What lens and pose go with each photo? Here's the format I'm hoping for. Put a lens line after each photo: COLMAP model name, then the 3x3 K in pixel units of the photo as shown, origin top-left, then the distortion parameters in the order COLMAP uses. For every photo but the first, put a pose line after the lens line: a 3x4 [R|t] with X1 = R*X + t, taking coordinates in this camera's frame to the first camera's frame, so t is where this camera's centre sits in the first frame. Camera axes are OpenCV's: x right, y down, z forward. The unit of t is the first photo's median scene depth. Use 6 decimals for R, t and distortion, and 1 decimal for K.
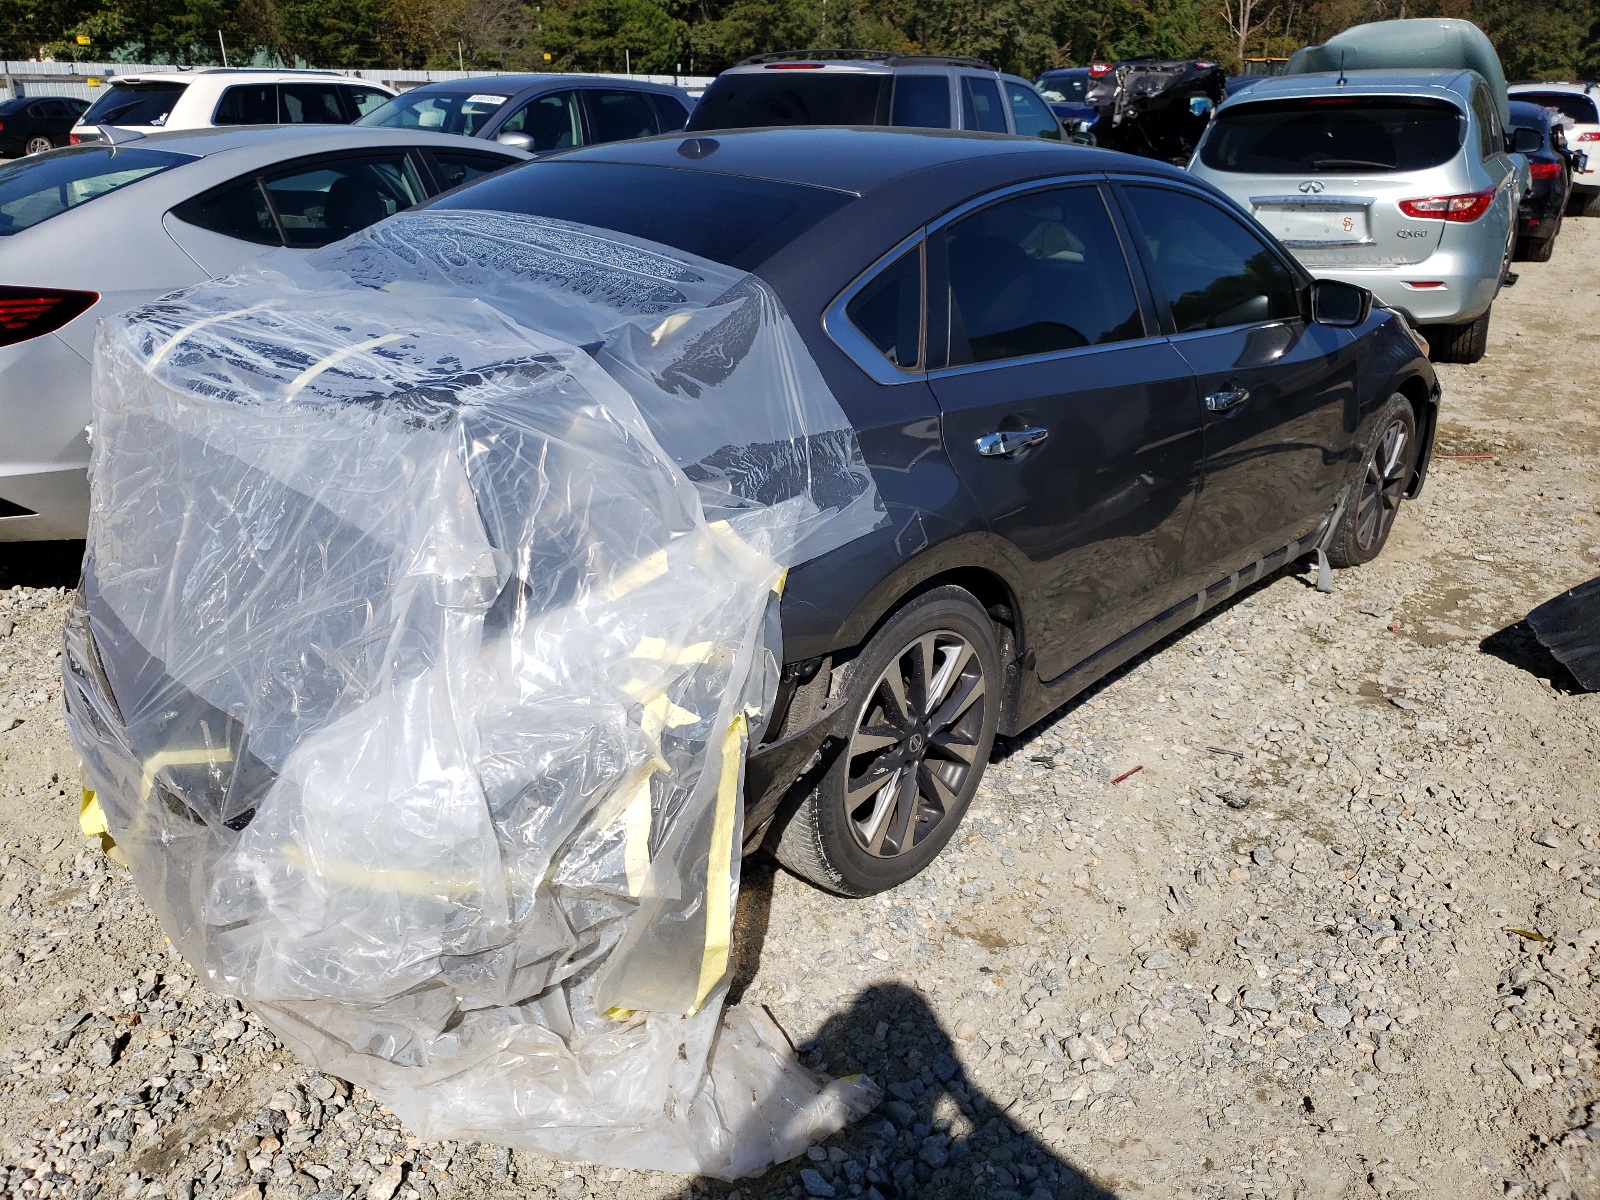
lens RADIAL K [[1242.2, 0, 800.0], [0, 1242.2, 600.0], [0, 0, 1]] dist [0.001263, -0.000743]
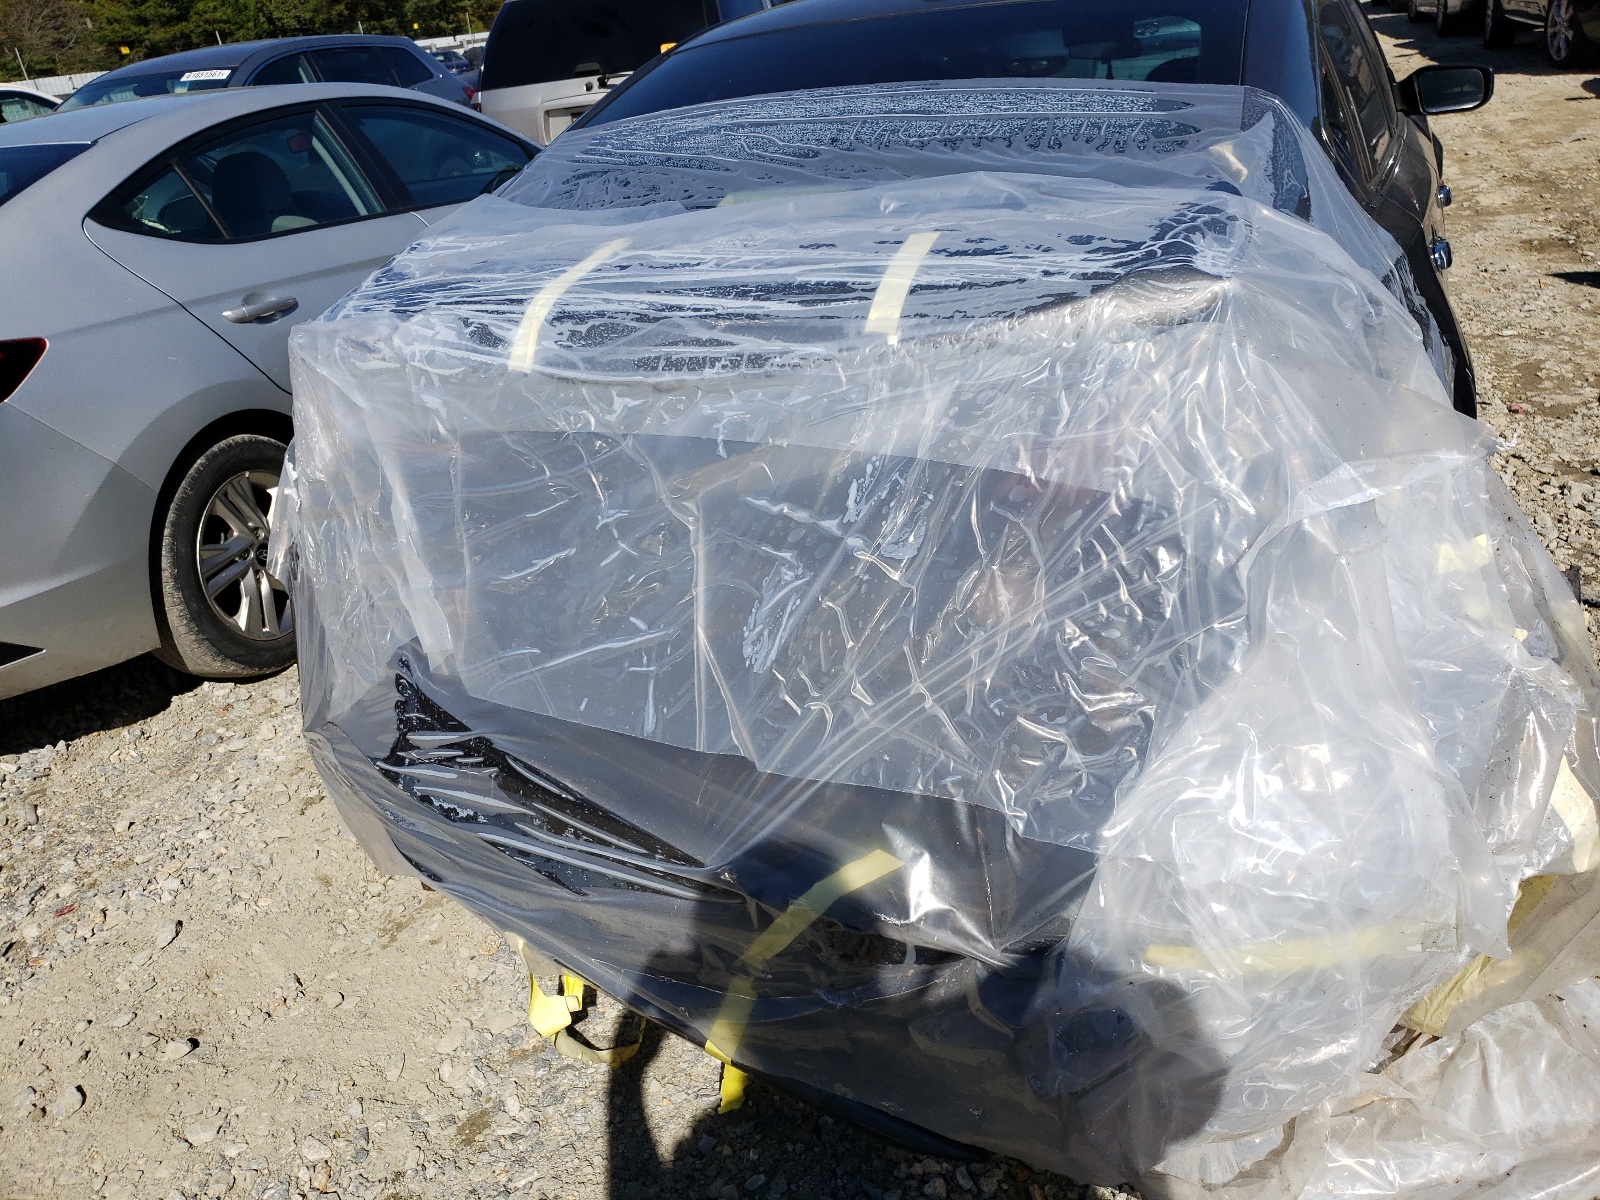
lens RADIAL K [[1188.8, 0, 840.9], [0, 1188.8, 599.3], [0, 0, 1]] dist [0.099309, -0.085793]
pose [[0.937661, -0.253339, 0.237932, -0.549367], [0.240994, 0.967214, 0.080116, -0.070411], [-0.250427, -0.017782, 0.967972, 0.310957]]
